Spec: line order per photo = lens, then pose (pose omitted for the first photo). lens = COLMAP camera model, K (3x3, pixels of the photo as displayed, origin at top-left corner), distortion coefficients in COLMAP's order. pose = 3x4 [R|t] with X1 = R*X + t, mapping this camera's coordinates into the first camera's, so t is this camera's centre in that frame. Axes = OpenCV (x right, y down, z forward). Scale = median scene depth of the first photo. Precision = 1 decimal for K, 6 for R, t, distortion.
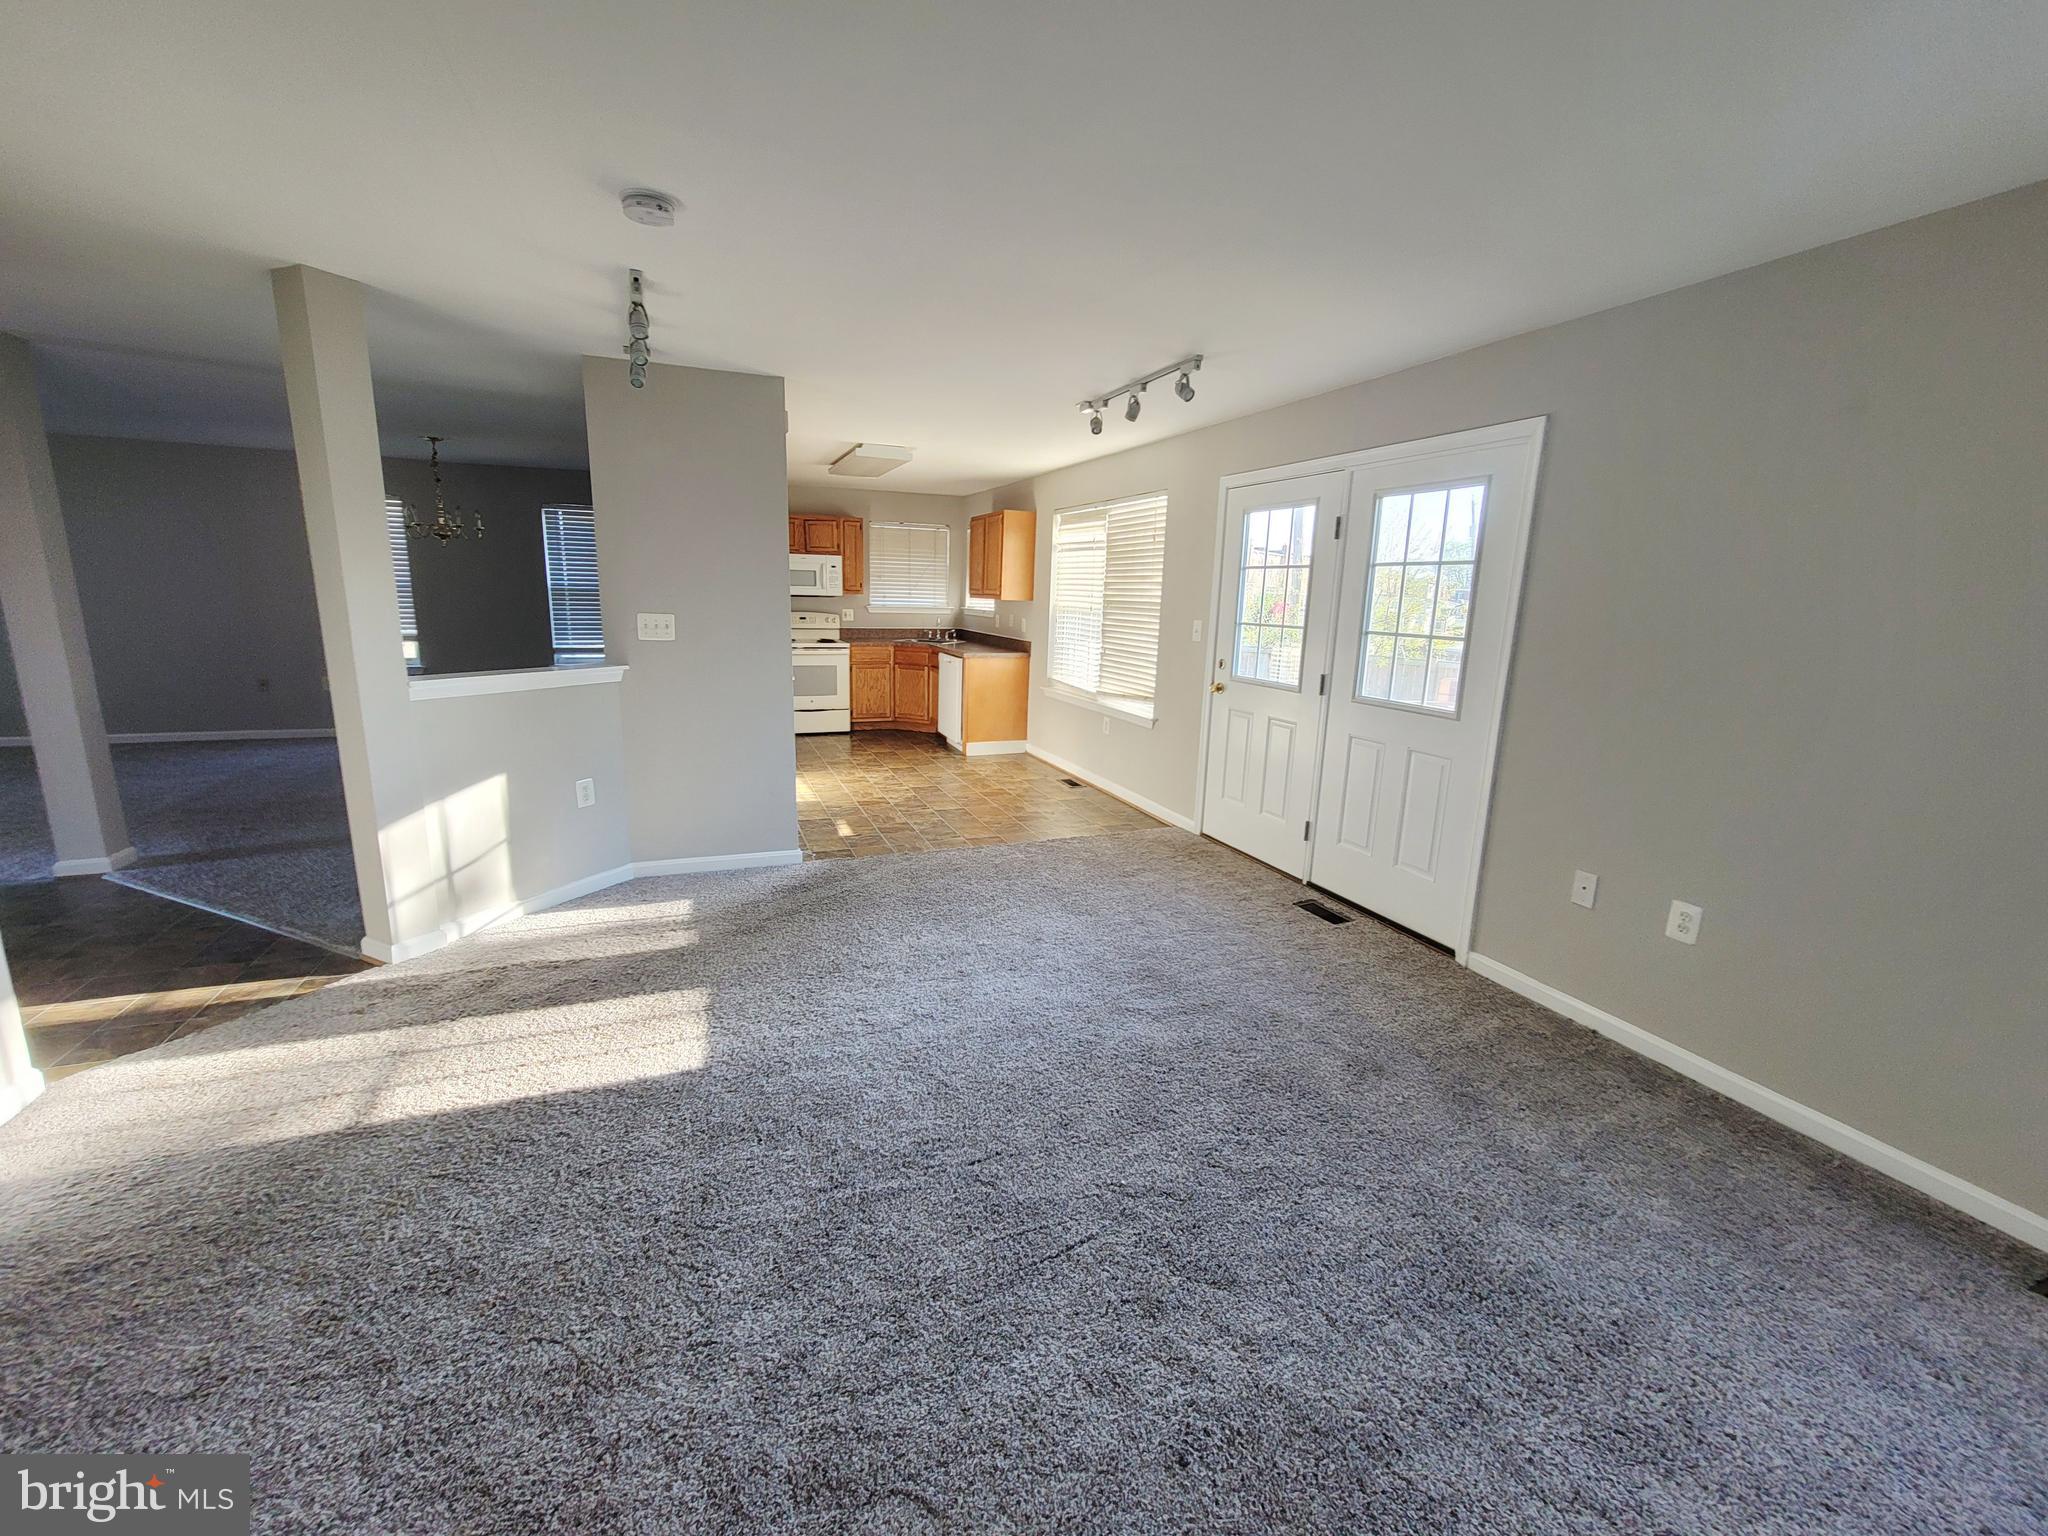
lens RADIAL K [[828.3, 0, 1024.0], [0, 828.3, 768.0], [0, 0, 1]] dist [-0.000637, 0.000475]
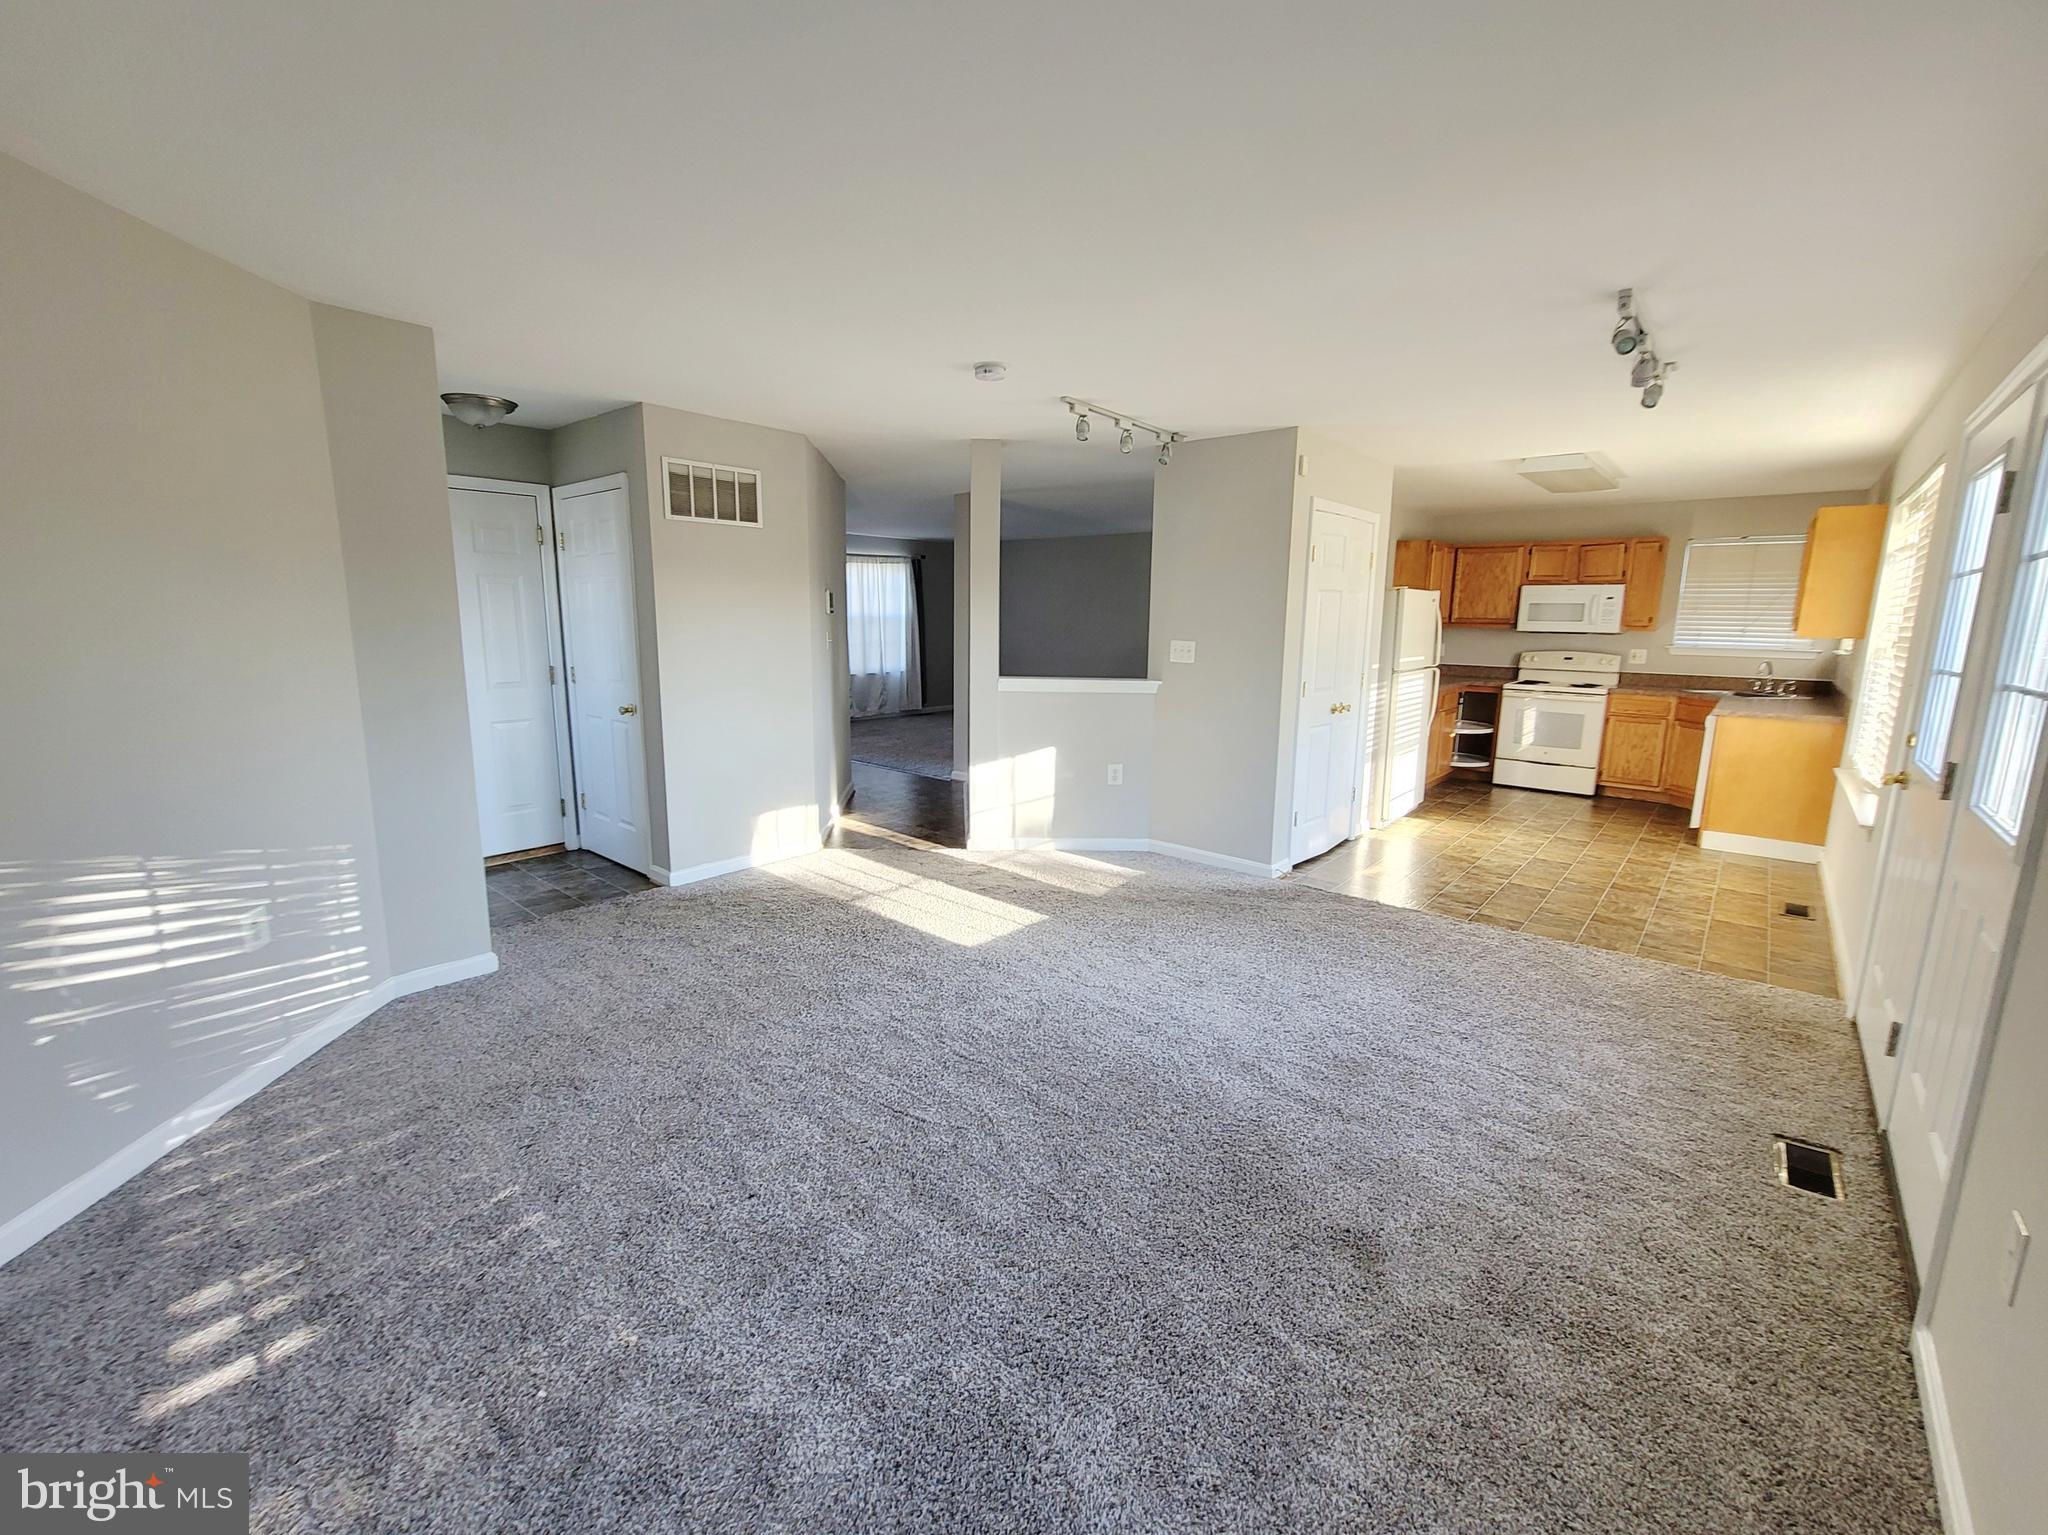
lens RADIAL K [[863.4, 0, 1062.2], [0, 863.4, 800.7], [0, 0, 1]] dist [-0.000585, 0.000084]
pose [[0.485825, 0.170632, -0.857239, 0.612340], [-0.184707, 0.978653, 0.090120, -0.038065], [0.854317, 0.114555, 0.506971, 0.218293]]
